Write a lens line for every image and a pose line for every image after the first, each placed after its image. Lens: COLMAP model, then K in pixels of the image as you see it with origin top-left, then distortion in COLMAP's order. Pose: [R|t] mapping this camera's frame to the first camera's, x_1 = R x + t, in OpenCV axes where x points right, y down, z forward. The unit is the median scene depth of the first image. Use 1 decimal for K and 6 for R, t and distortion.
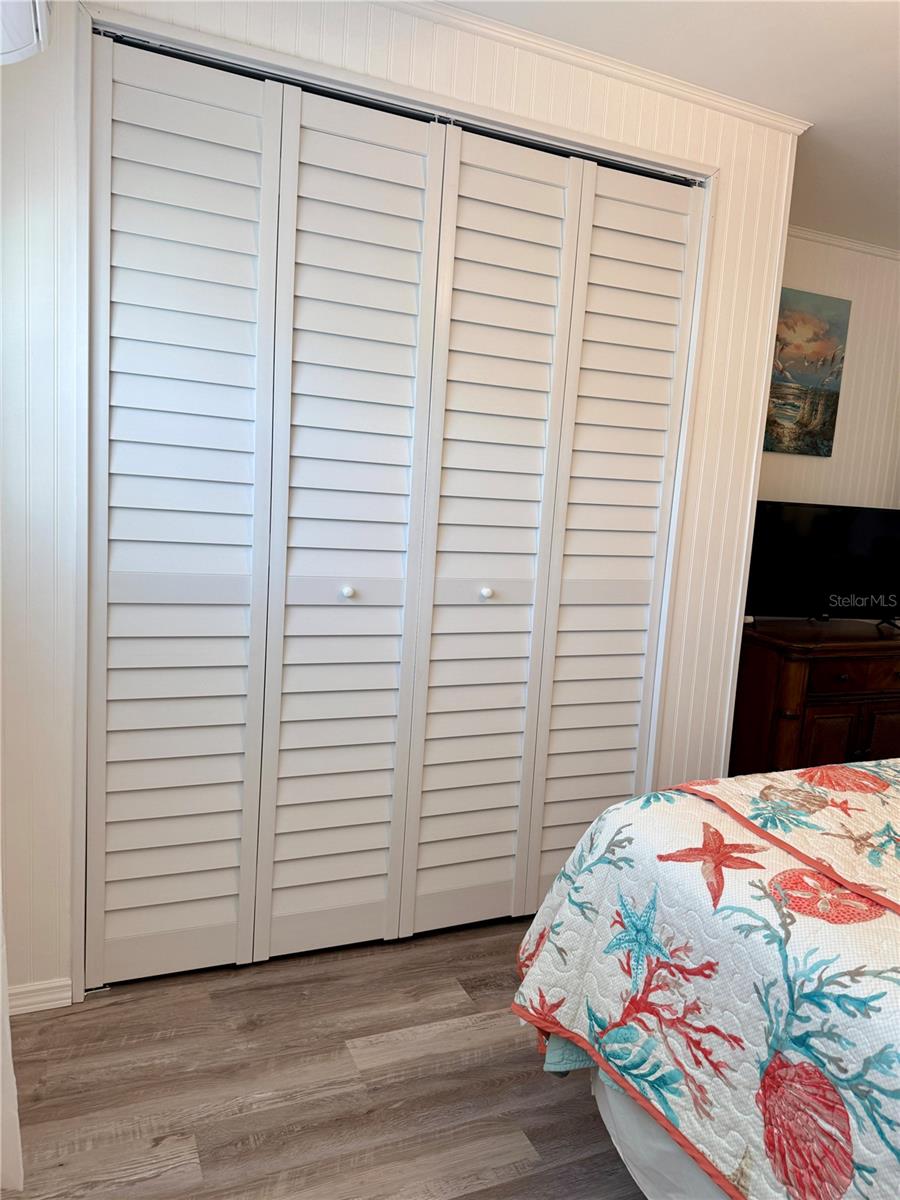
lens RADIAL K [[857.7, 0, 449.1], [0, 857.7, 597.3], [0, 0, 1]] dist [0.051341, 0.001089]
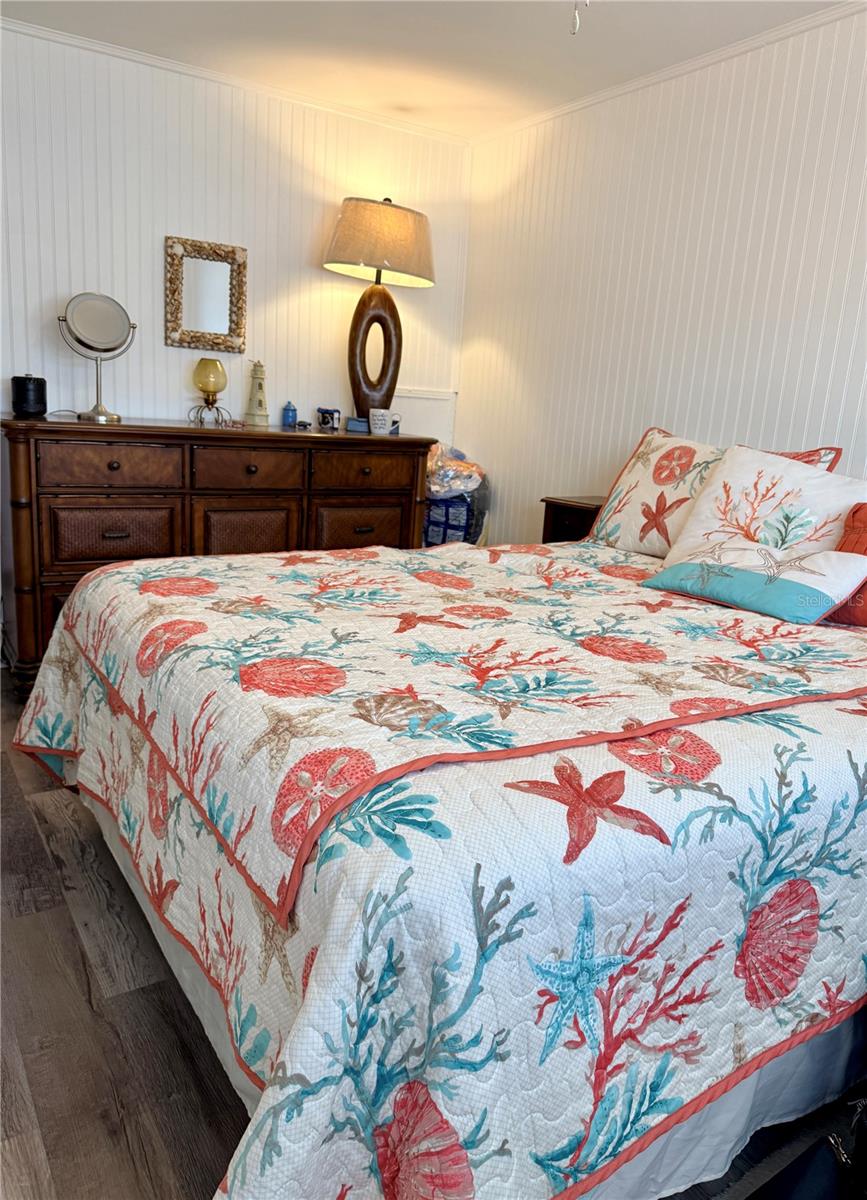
lens RADIAL K [[810.0, 0, 430.6], [0, 810.0, 603.1], [0, 0, 1]] dist [0.005484, -0.002670]
pose [[-0.124479, -0.296102, 0.947010, -0.271608], [0.069343, 0.949504, 0.305996, -0.074415], [-0.989796, 0.103759, -0.097661, 1.215966]]
